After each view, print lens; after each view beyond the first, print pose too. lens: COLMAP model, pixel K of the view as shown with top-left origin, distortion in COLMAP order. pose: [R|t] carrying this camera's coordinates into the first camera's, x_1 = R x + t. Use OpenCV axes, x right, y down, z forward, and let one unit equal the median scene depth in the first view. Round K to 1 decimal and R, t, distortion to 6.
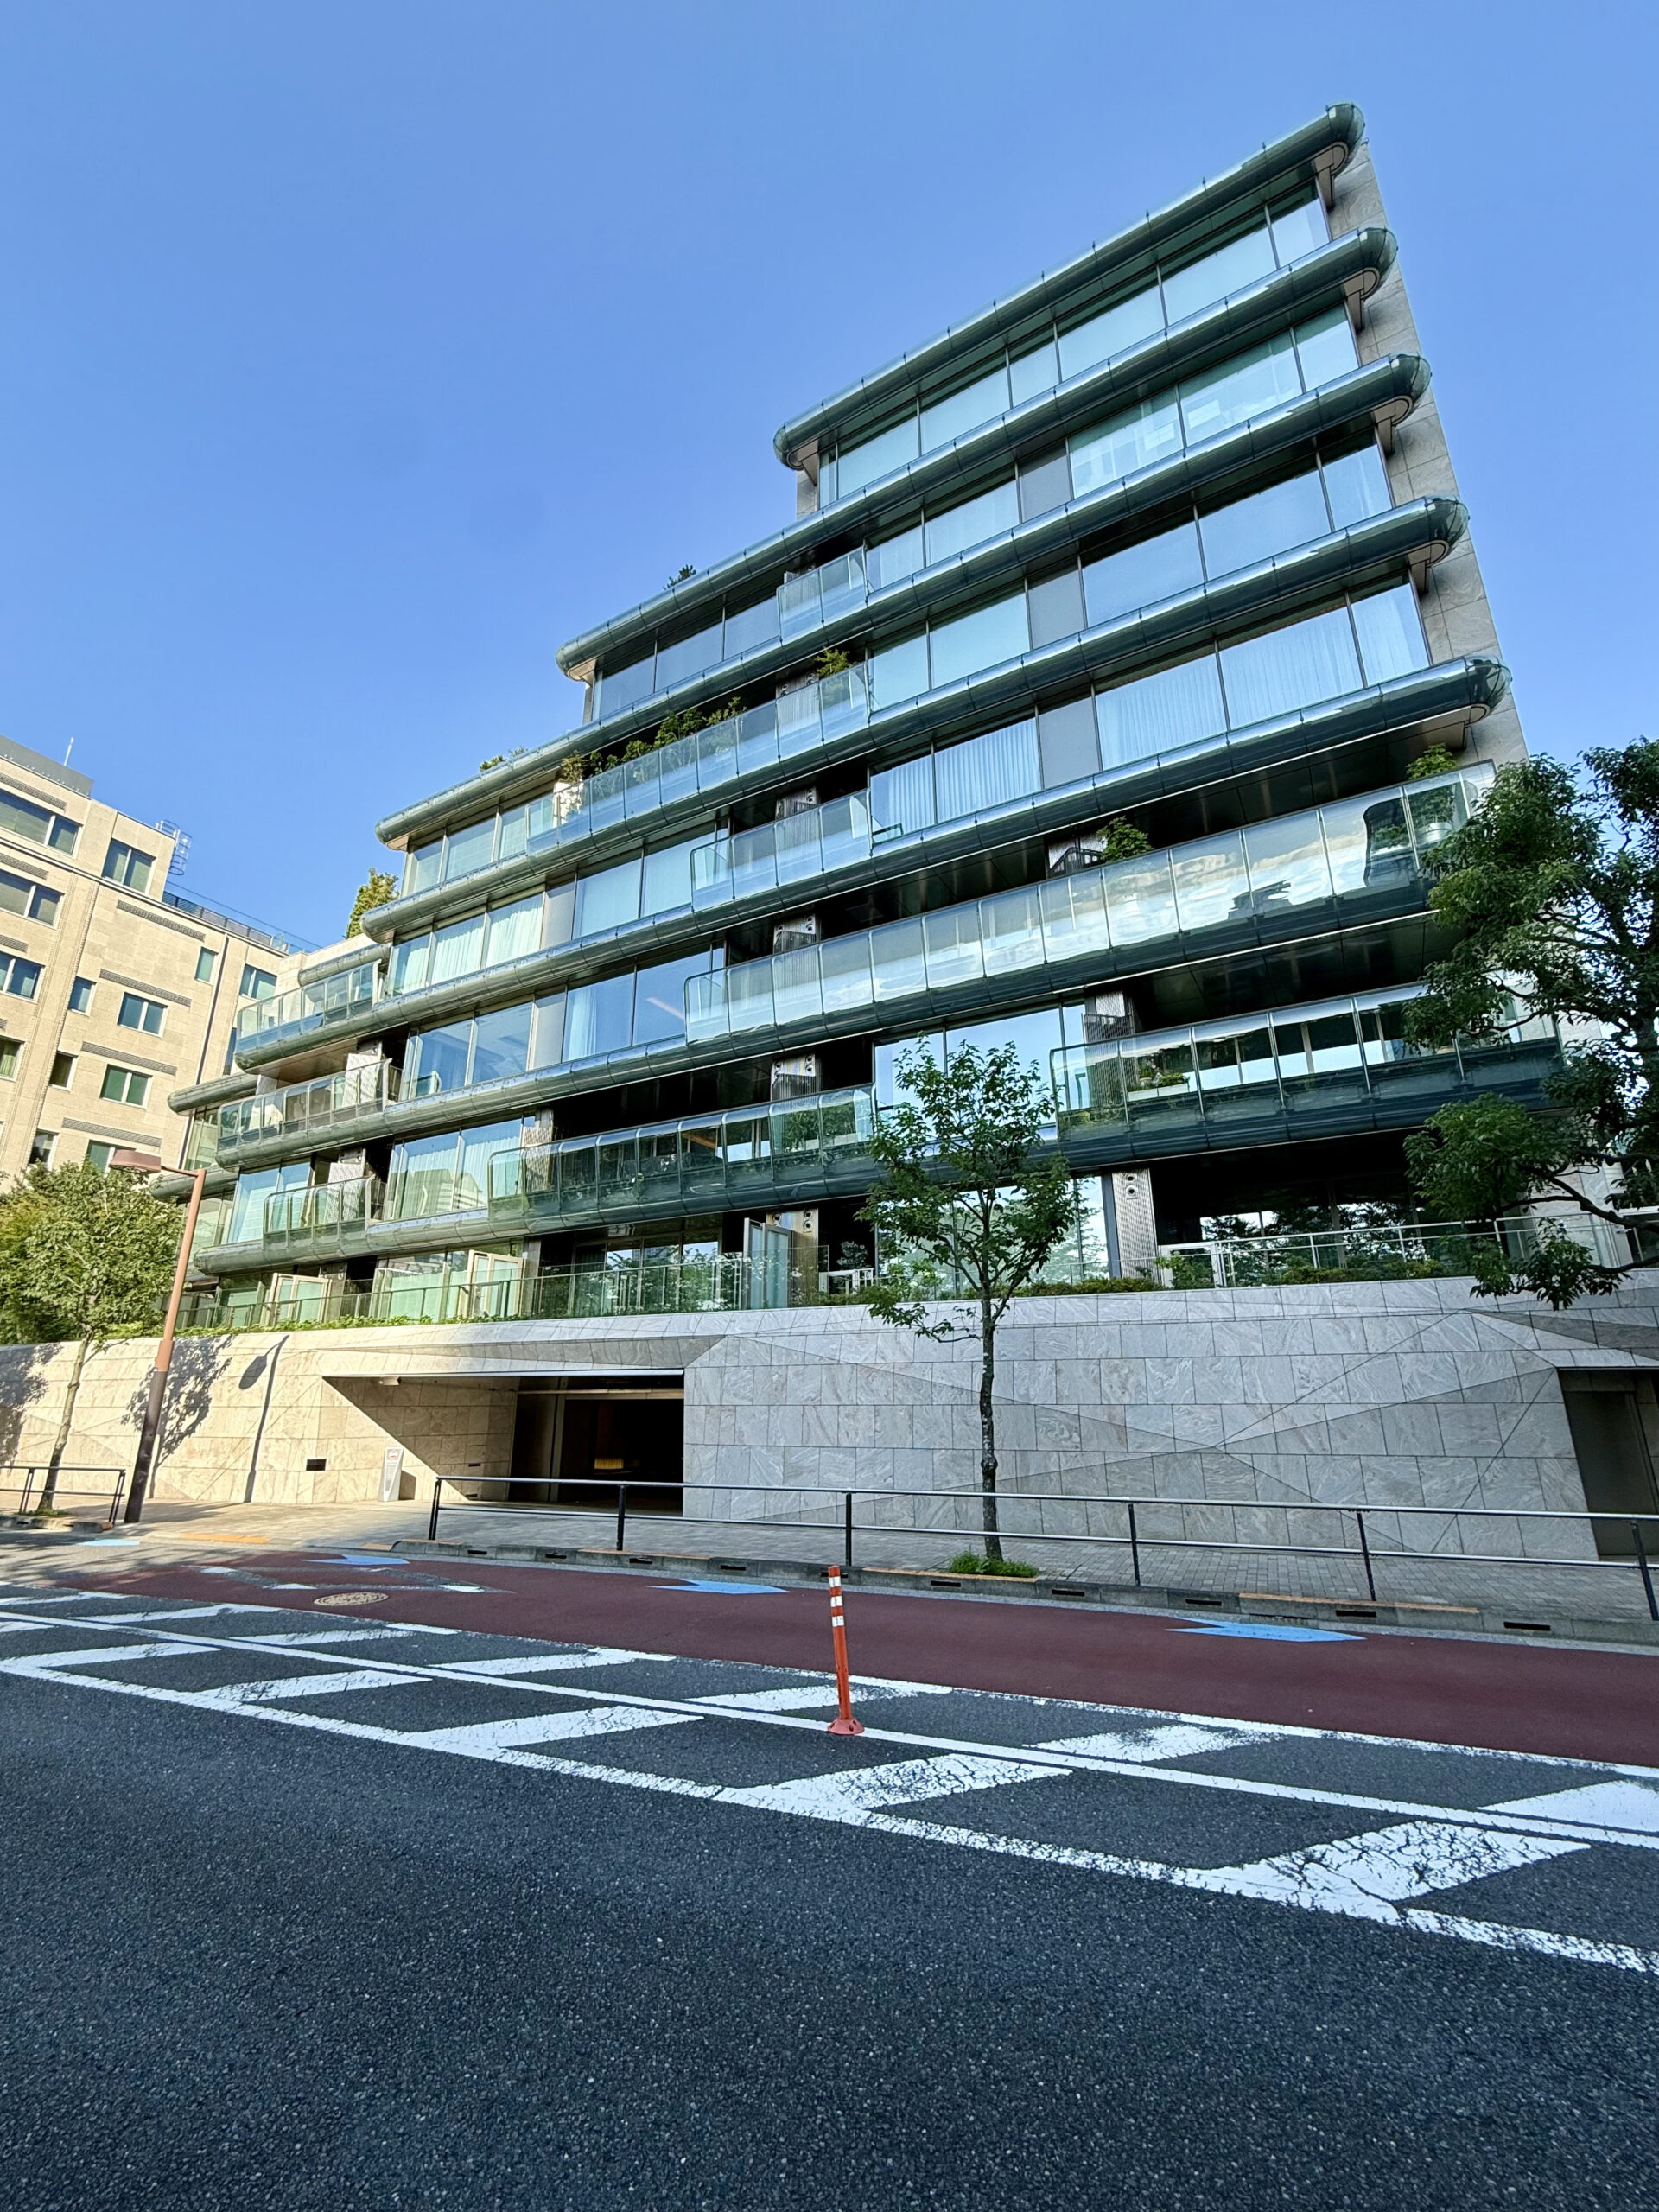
lens RADIAL K [[956.8, 0, 815.6], [0, 956.8, 1110.0], [0, 0, 1]] dist [-0.002017, 0.000743]
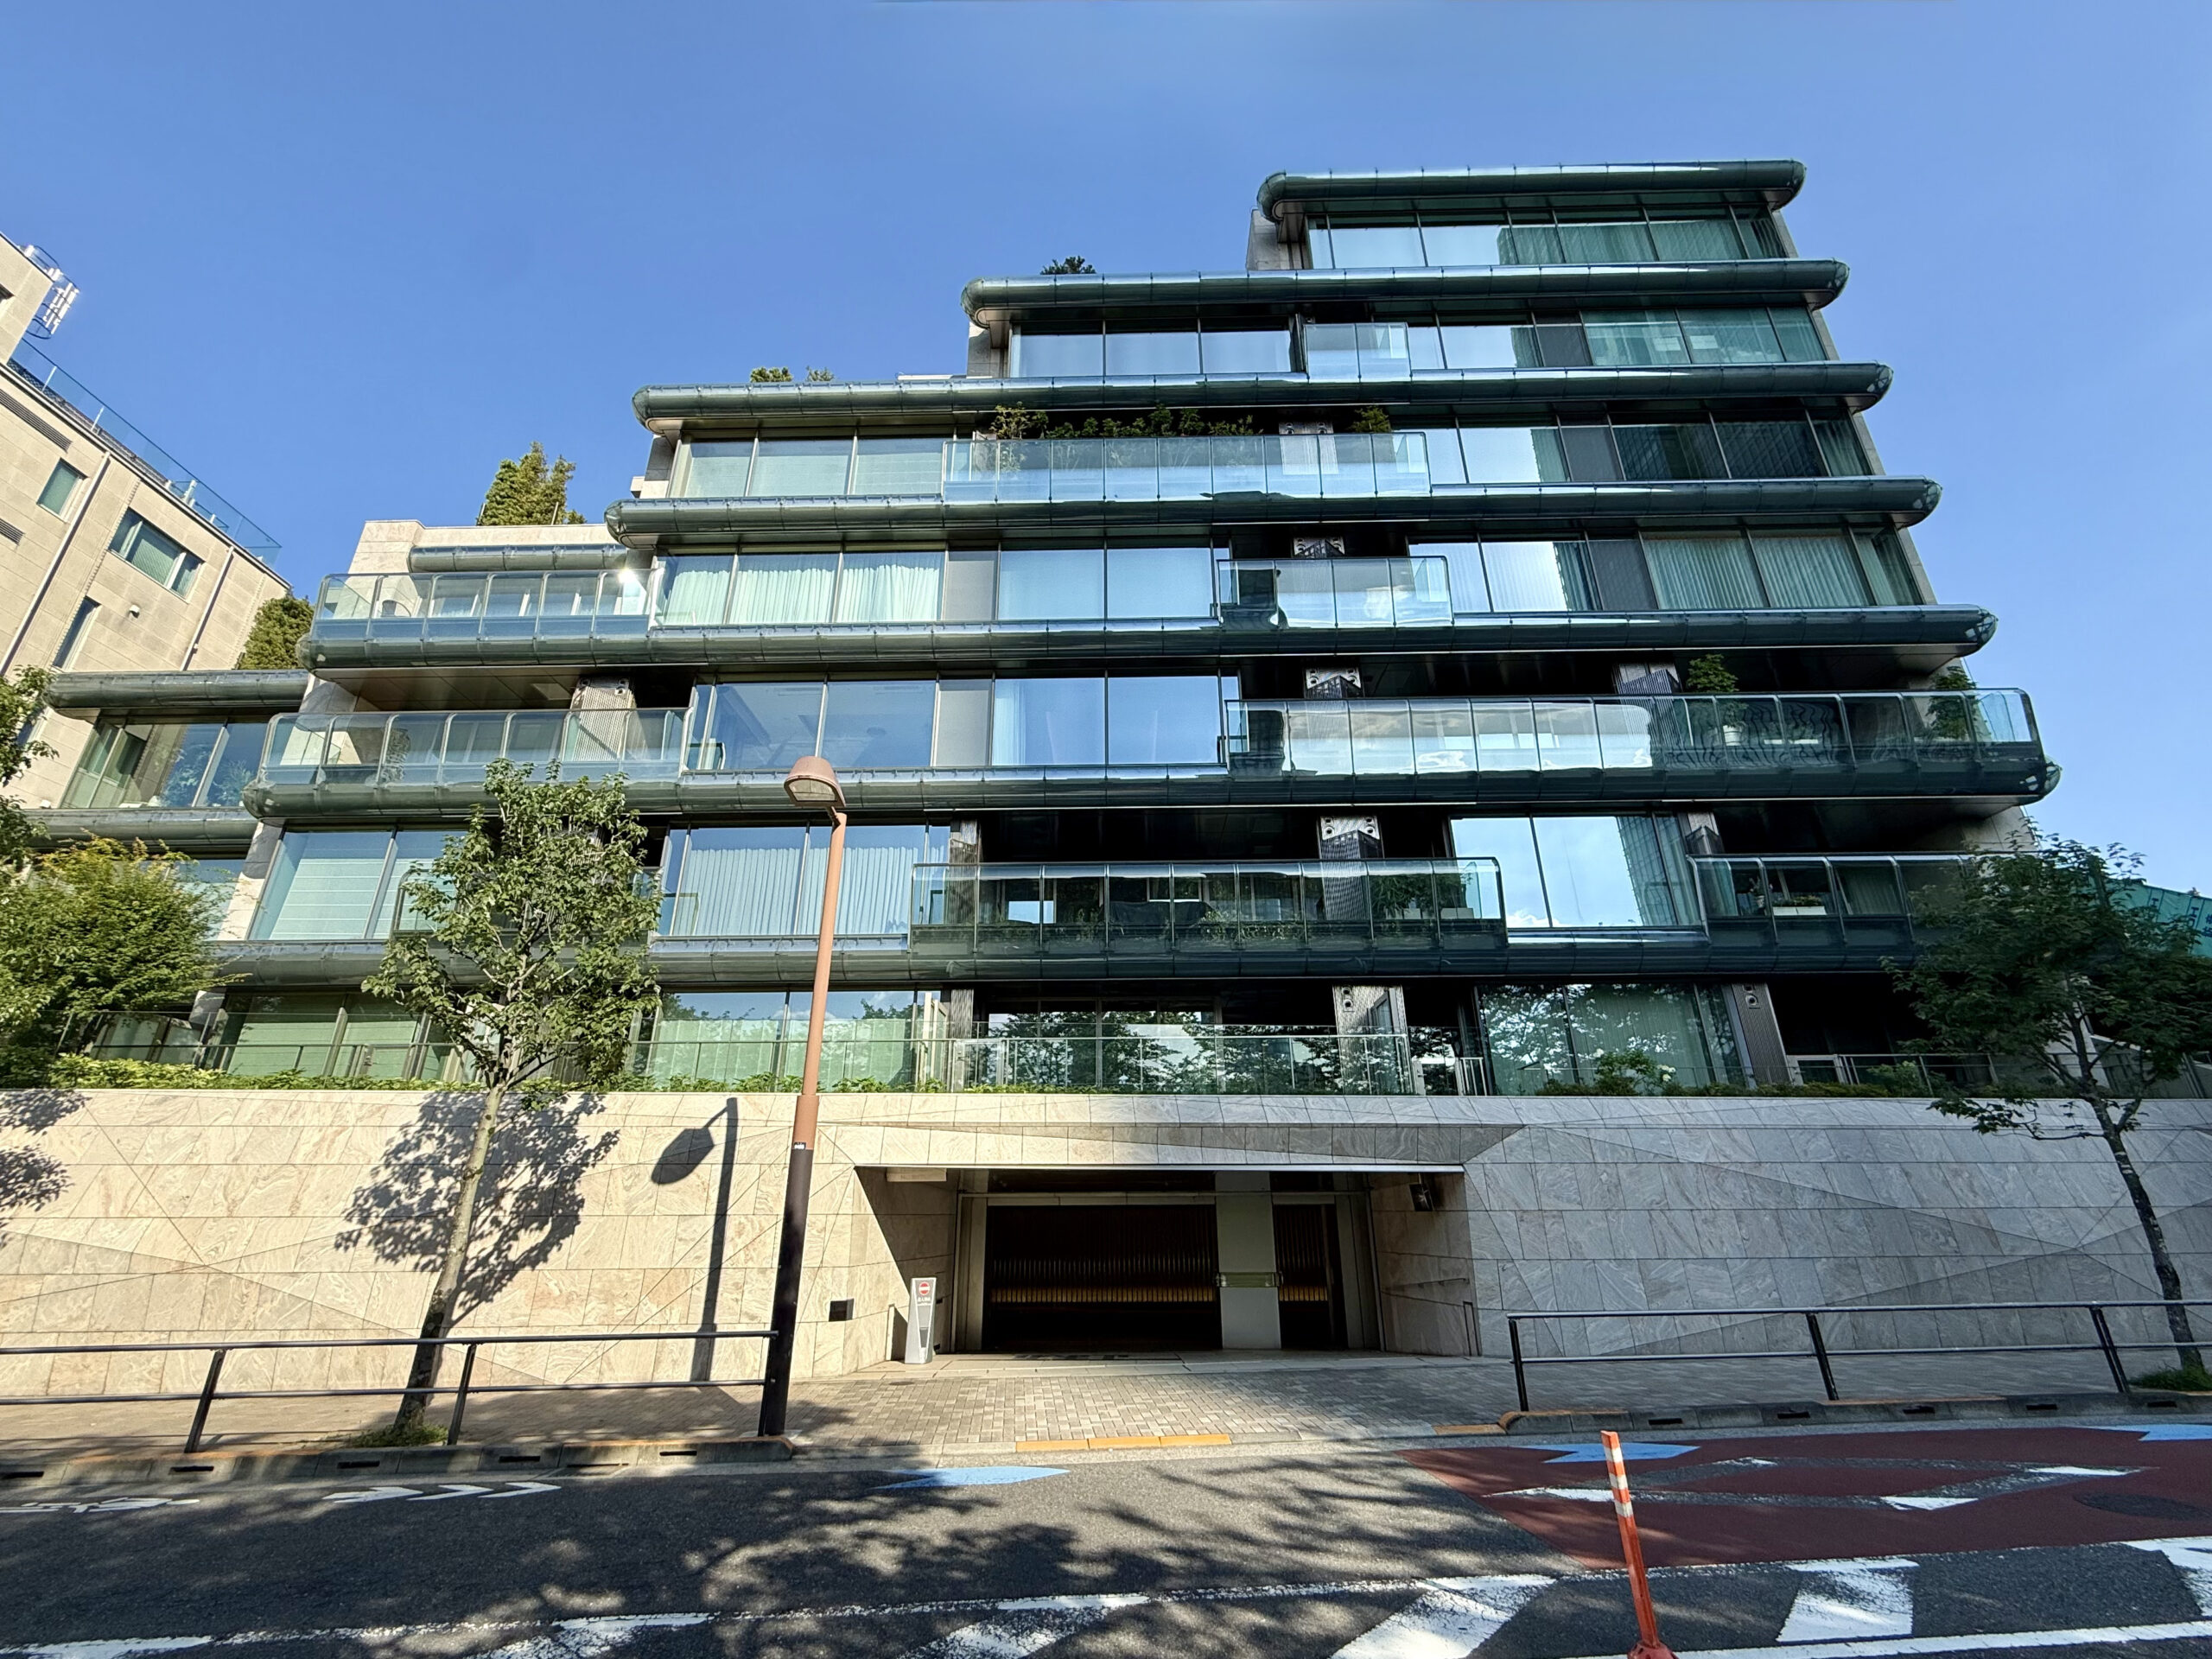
lens RADIAL K [[956.8, 0, 1109.1], [0, 956.8, 835.0], [0, 0, 1]] dist [-0.002017, 0.000743]
pose [[0.872387, 0.180425, 0.454299, -0.655849], [-0.141370, 0.982797, -0.118845, 0.107339], [-0.467926, 0.039455, 0.882886, 0.329007]]
